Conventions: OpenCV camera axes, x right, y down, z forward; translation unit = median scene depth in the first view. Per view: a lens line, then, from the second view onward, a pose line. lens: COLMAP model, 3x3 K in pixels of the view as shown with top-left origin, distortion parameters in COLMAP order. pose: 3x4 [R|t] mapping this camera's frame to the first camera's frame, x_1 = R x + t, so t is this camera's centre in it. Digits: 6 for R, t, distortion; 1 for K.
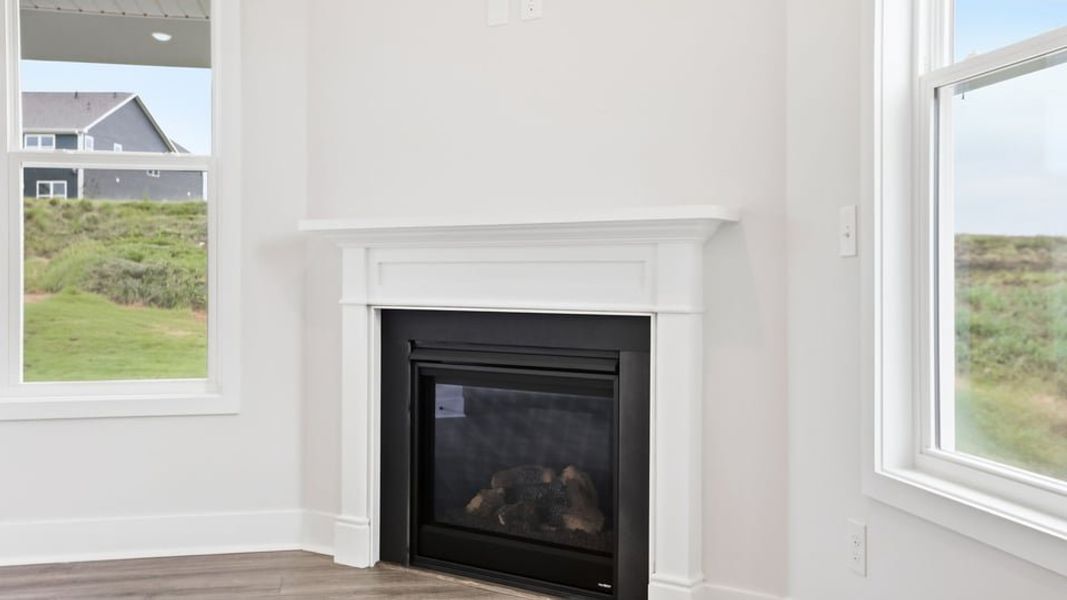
lens RADIAL K [[1011.5, 0, 531.3], [0, 1011.5, 303.7], [0, 0, 1]] dist [0.052165, 0.000000]
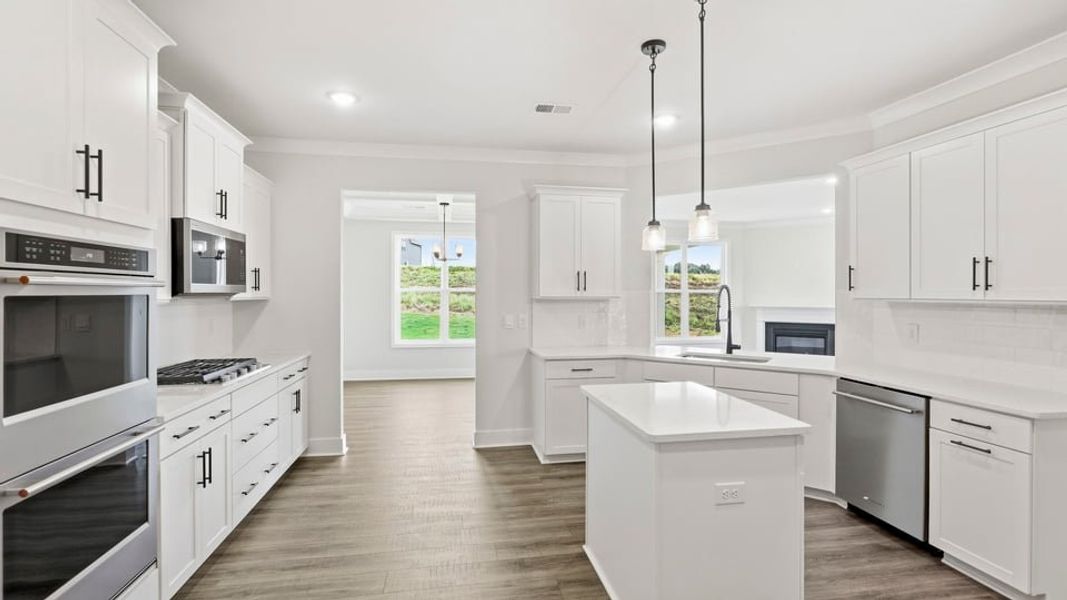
lens RADIAL K [[489.4, 0, 535.3], [0, 489.4, 294.5], [0, 0, 1]] dist [-0.003298, -0.000137]
pose [[0.999931, -0.000979, -0.011749, -0.185670], [0.000718, 0.999753, -0.022204, -0.011637], [0.011768, 0.022194, 0.999684, -0.214887]]
